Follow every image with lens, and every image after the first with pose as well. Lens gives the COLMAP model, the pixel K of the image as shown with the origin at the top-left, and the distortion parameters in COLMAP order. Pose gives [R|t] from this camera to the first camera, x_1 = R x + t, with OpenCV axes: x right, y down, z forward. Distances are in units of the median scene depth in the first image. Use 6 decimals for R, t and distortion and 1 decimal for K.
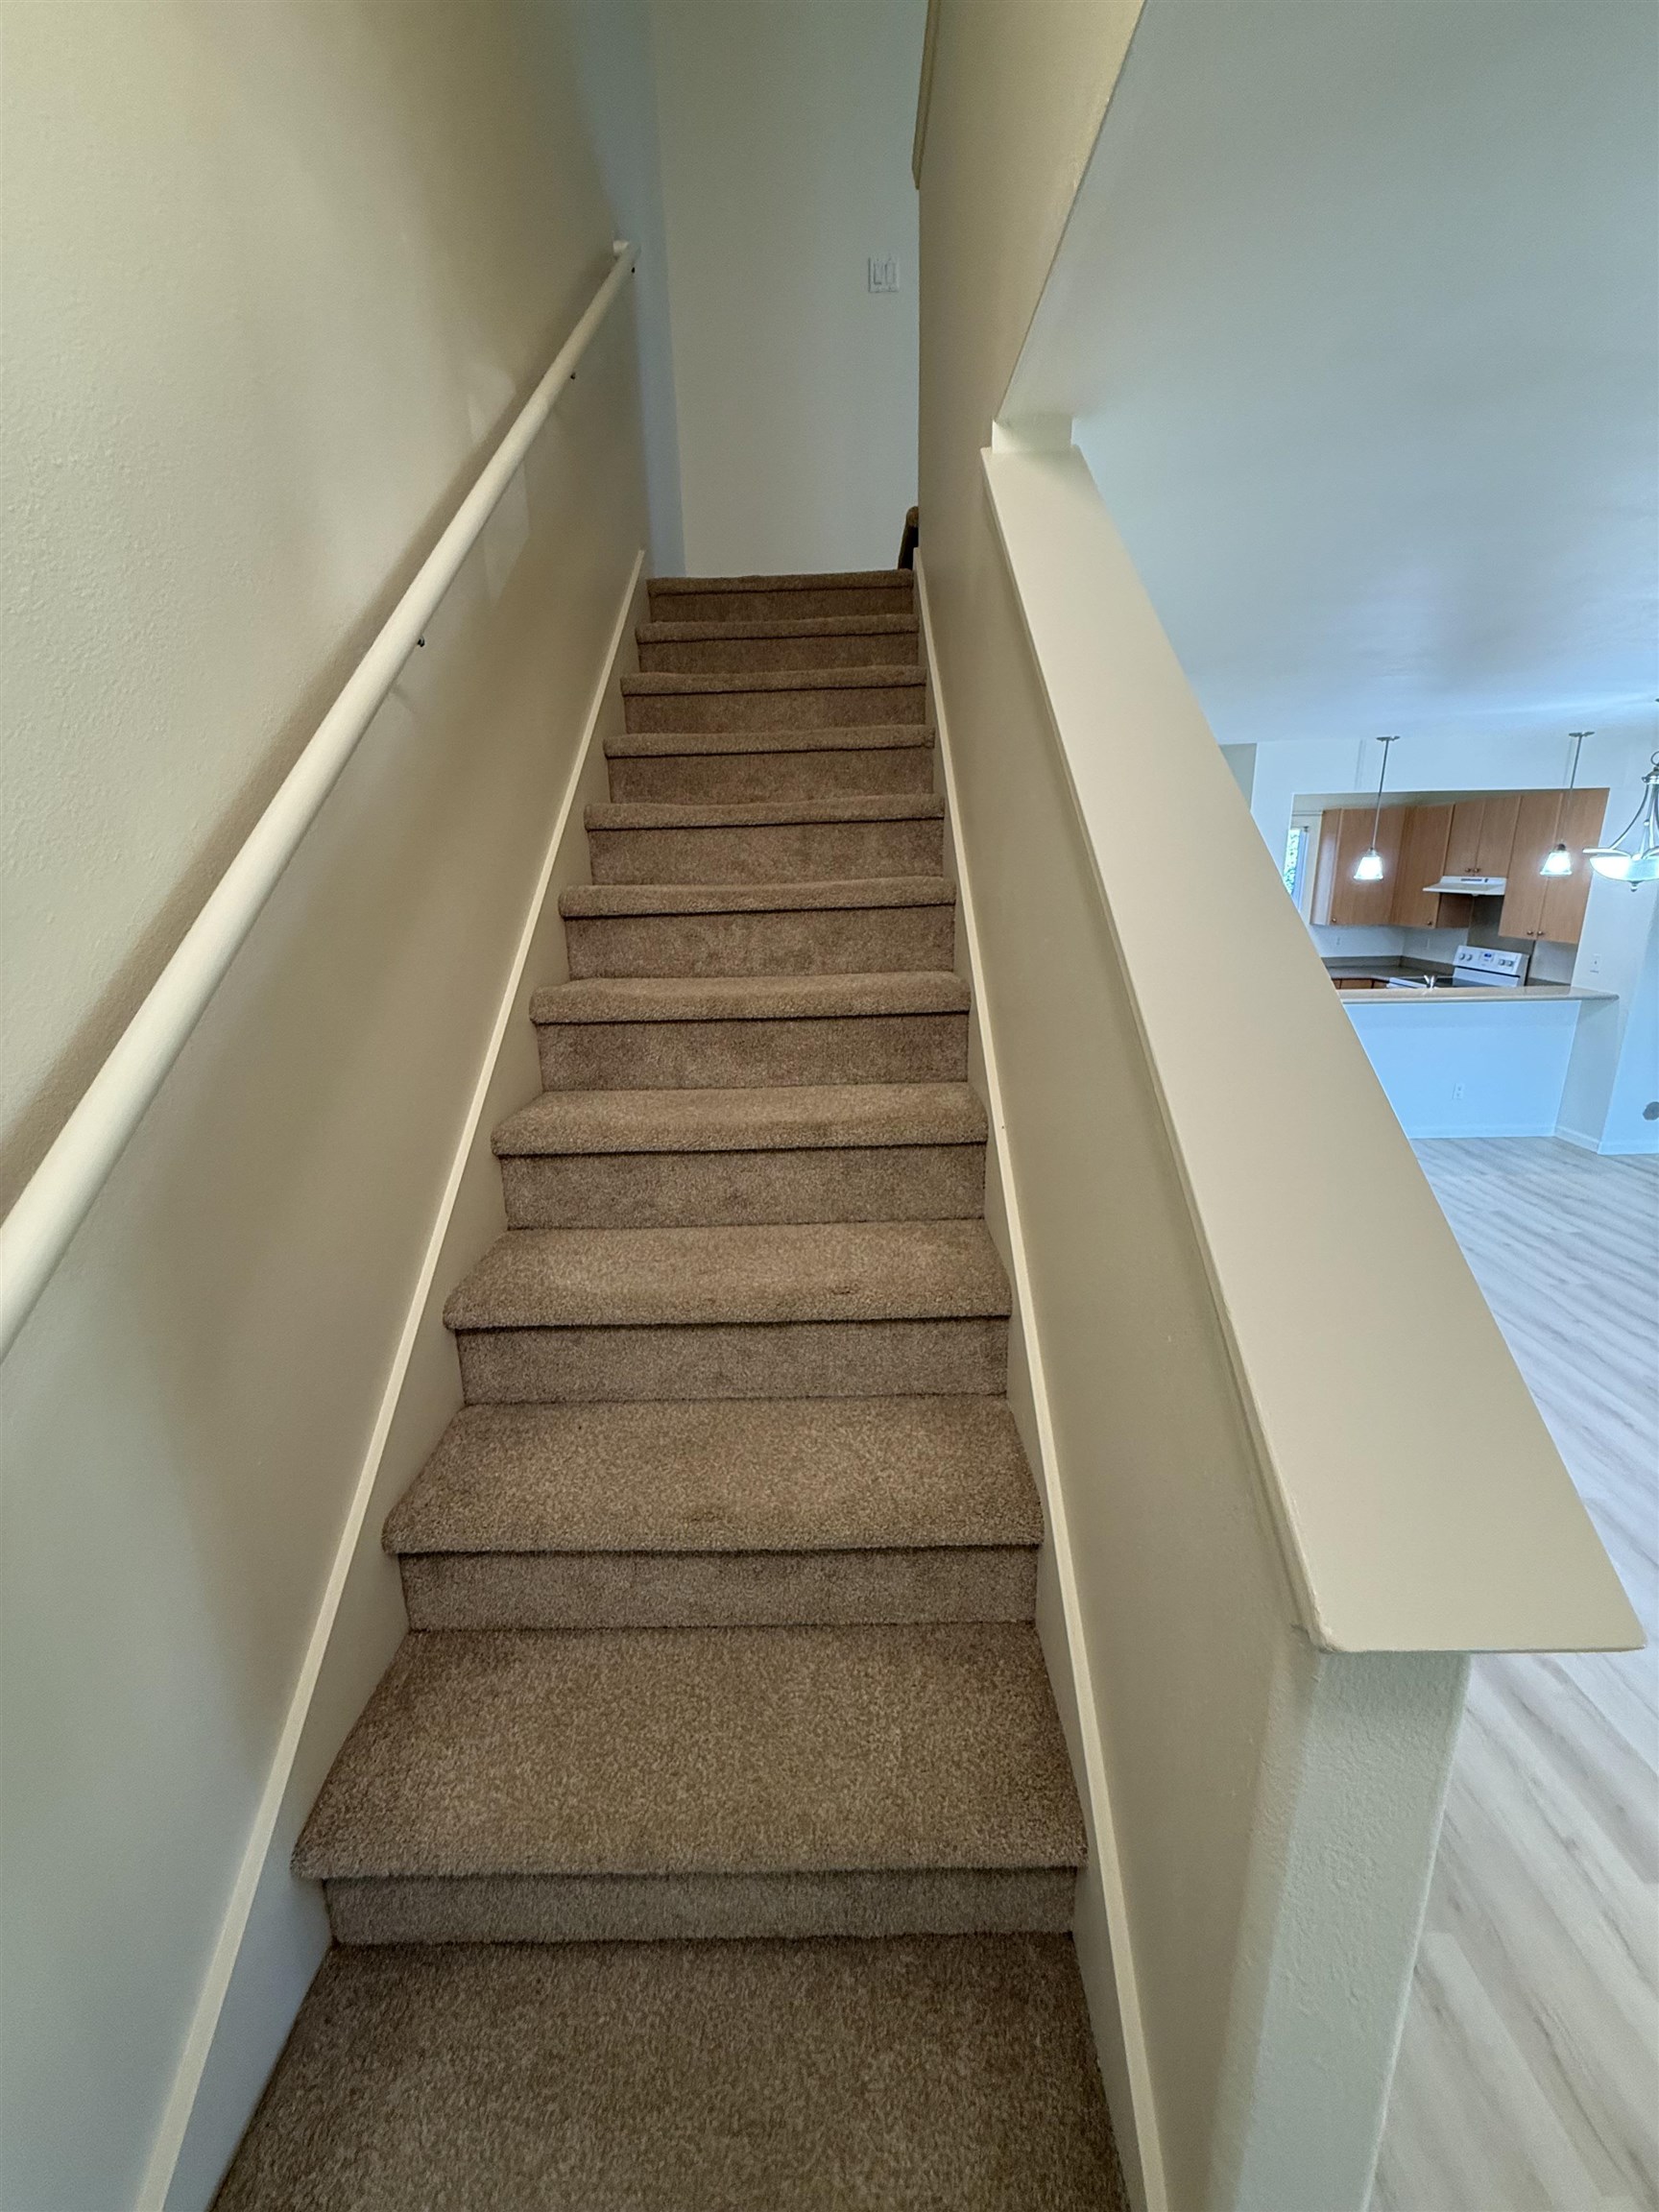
lens RADIAL K [[879.5, 0, 833.0], [0, 879.5, 1101.9], [0, 0, 1]] dist [0.001243, -0.000043]
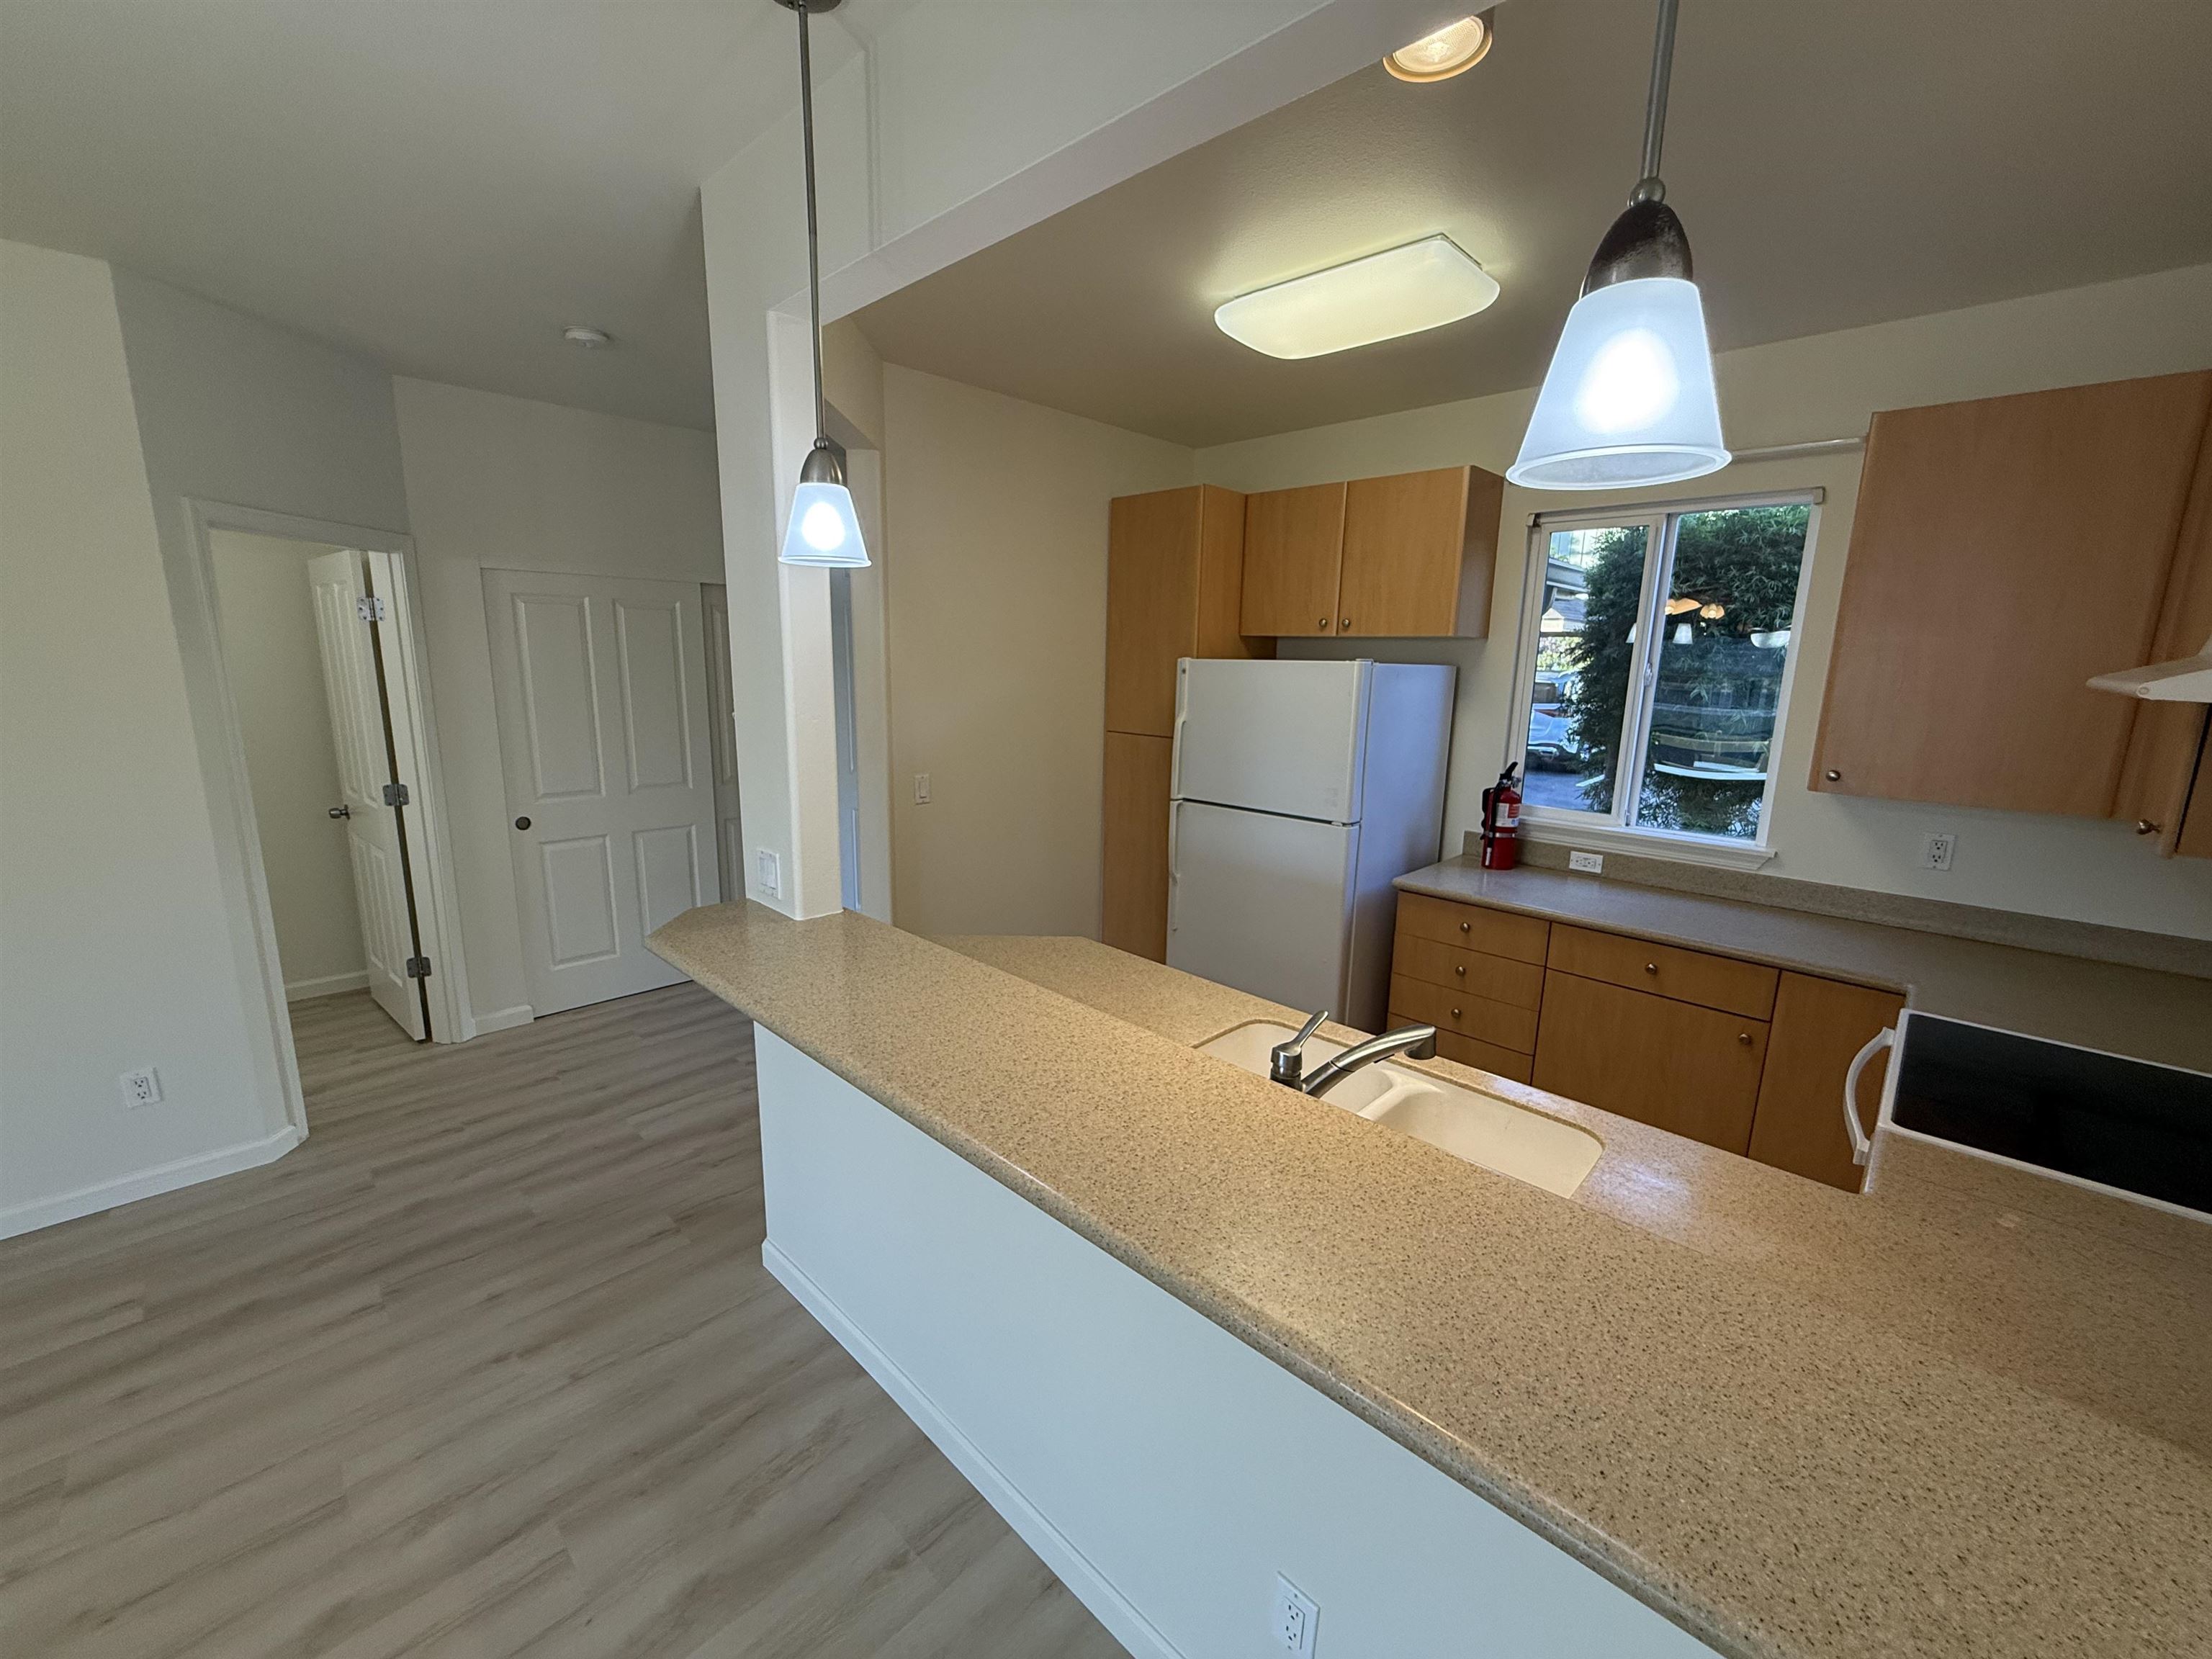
lens RADIAL K [[881.1, 0, 1097.7], [0, 881.1, 832.9], [0, 0, 1]] dist [-0.002525, -0.000419]
pose [[0.722626, 0.168198, -0.670463, 0.798071], [-0.214145, 0.976698, 0.014218, -0.183506], [0.657231, 0.133302, 0.741807, 0.814604]]
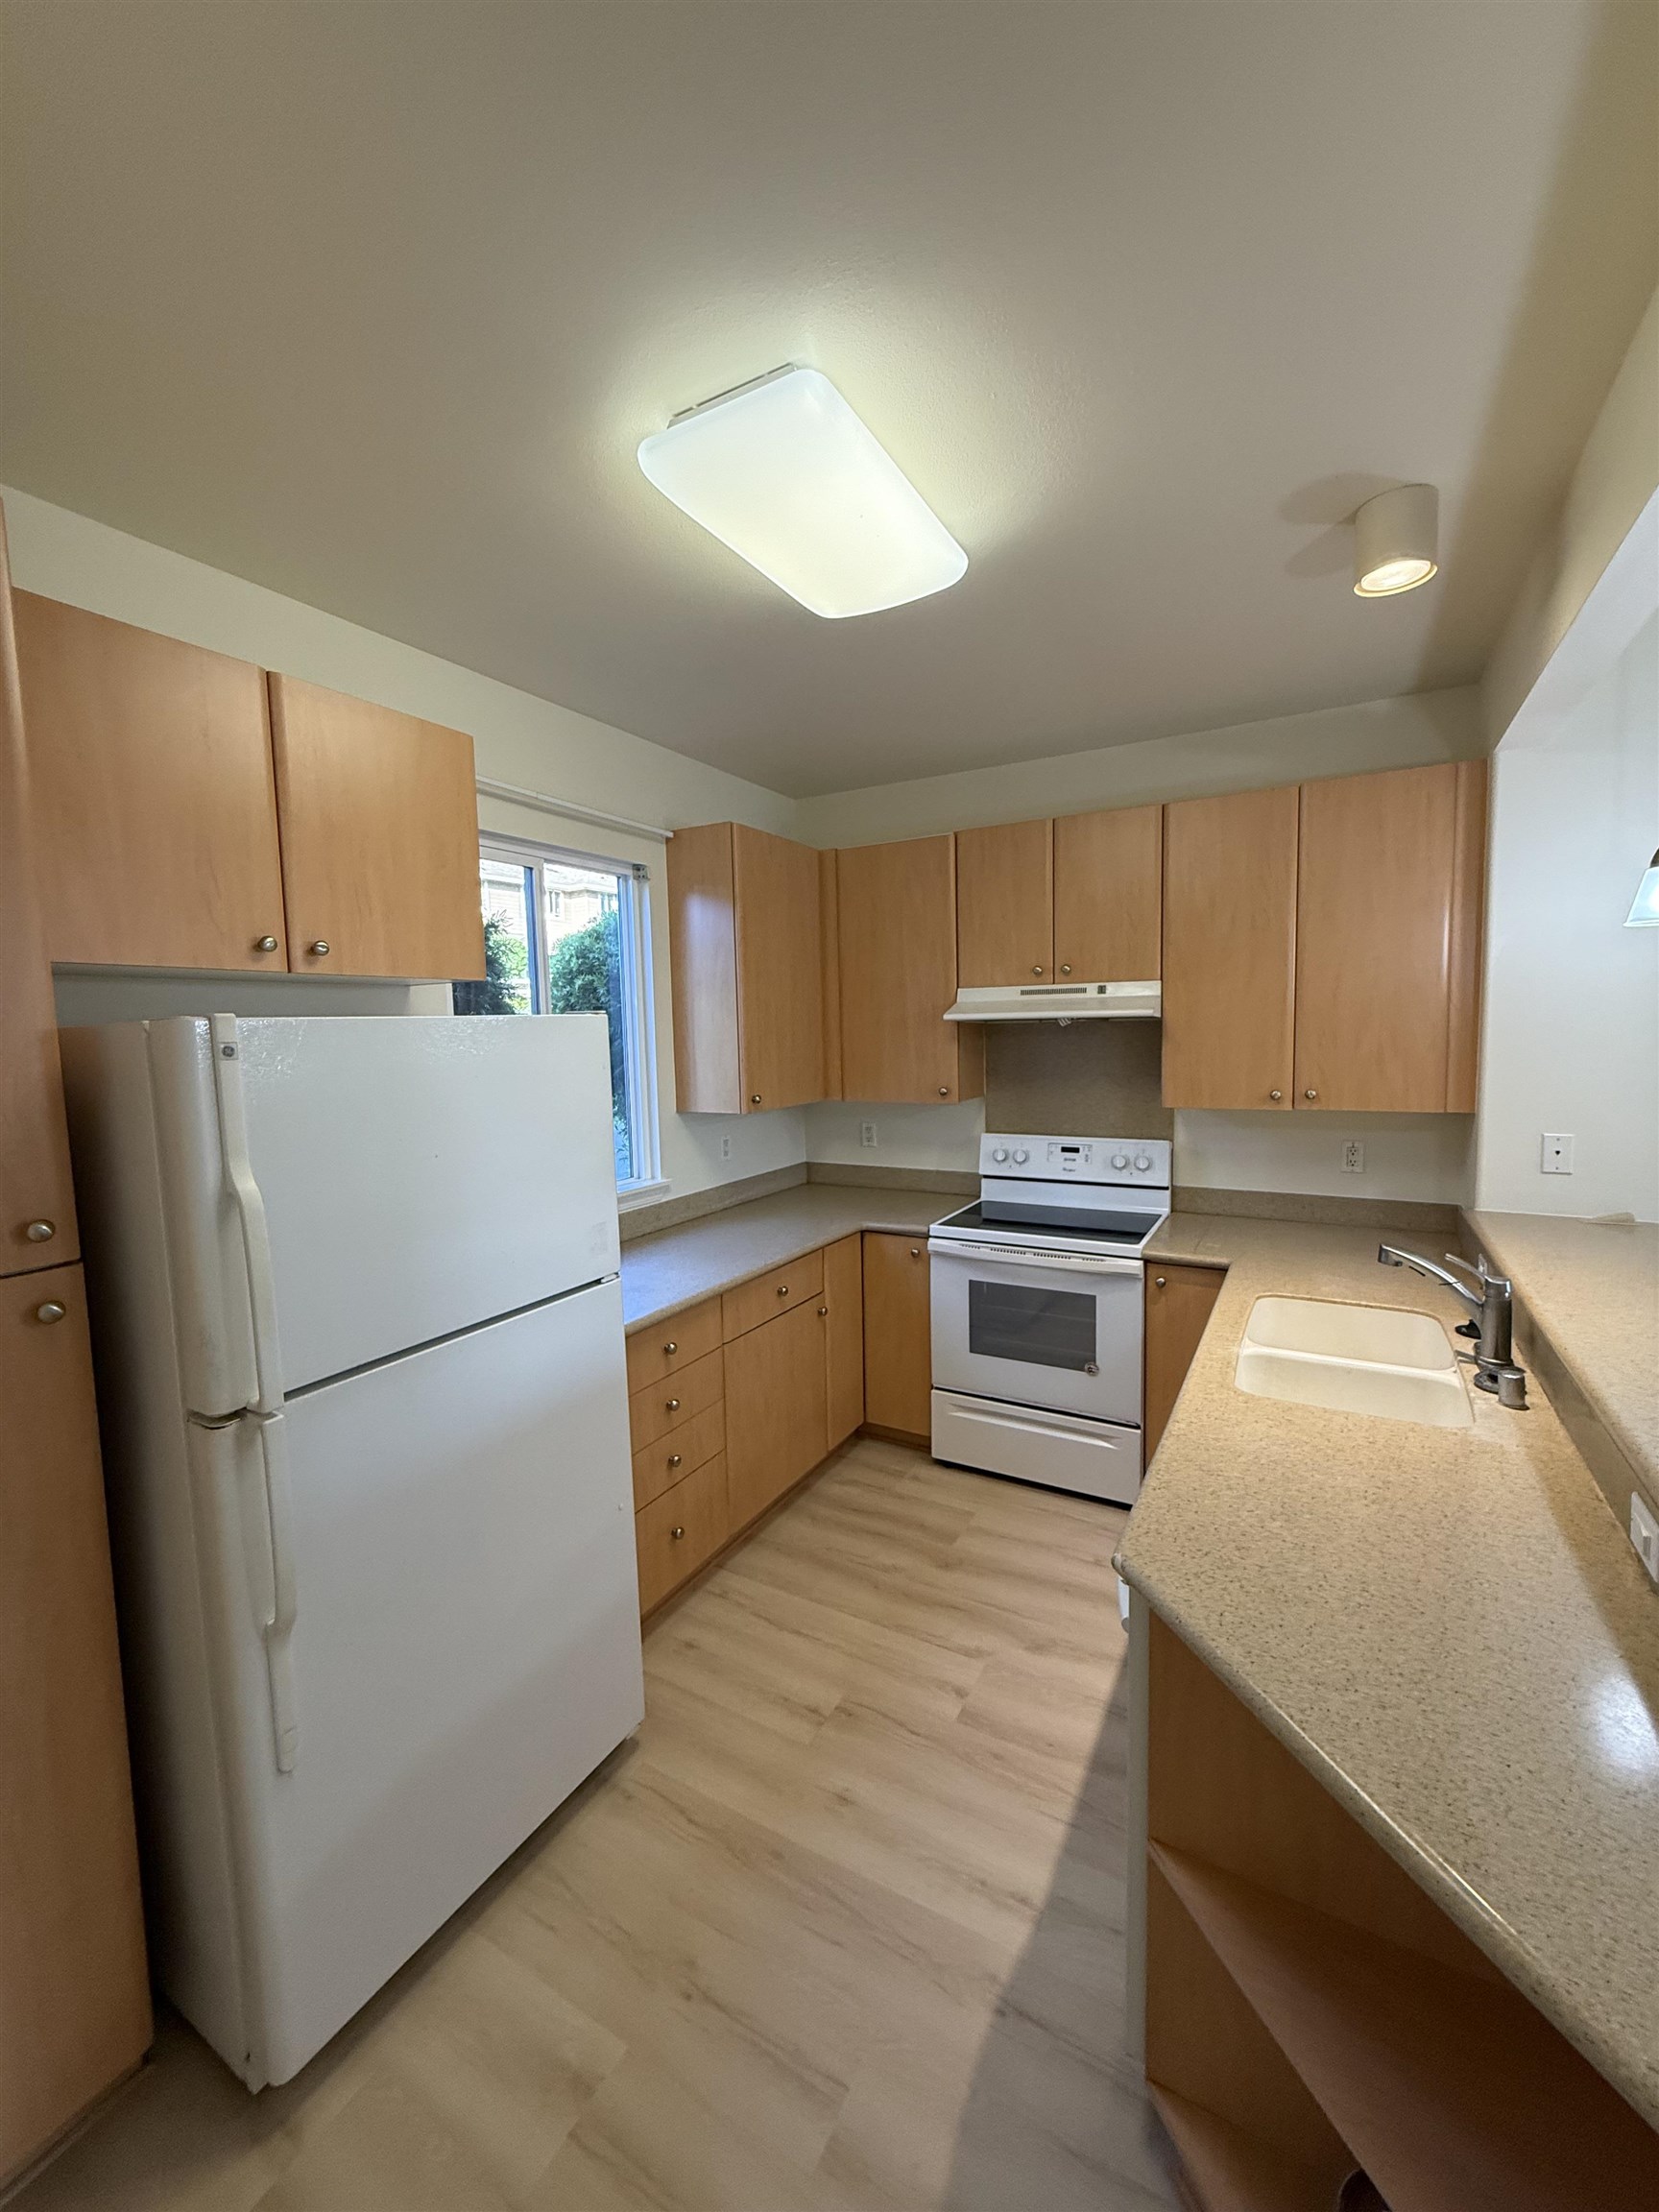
lens RADIAL K [[879.5, 0, 833.0], [0, 879.5, 1101.9], [0, 0, 1]] dist [0.001243, -0.000043]
pose [[0.481423, -0.067046, 0.873920, 0.326956], [0.243569, 0.968032, -0.059910, -0.233278], [-0.841966, 0.241702, 0.482363, 1.051623]]
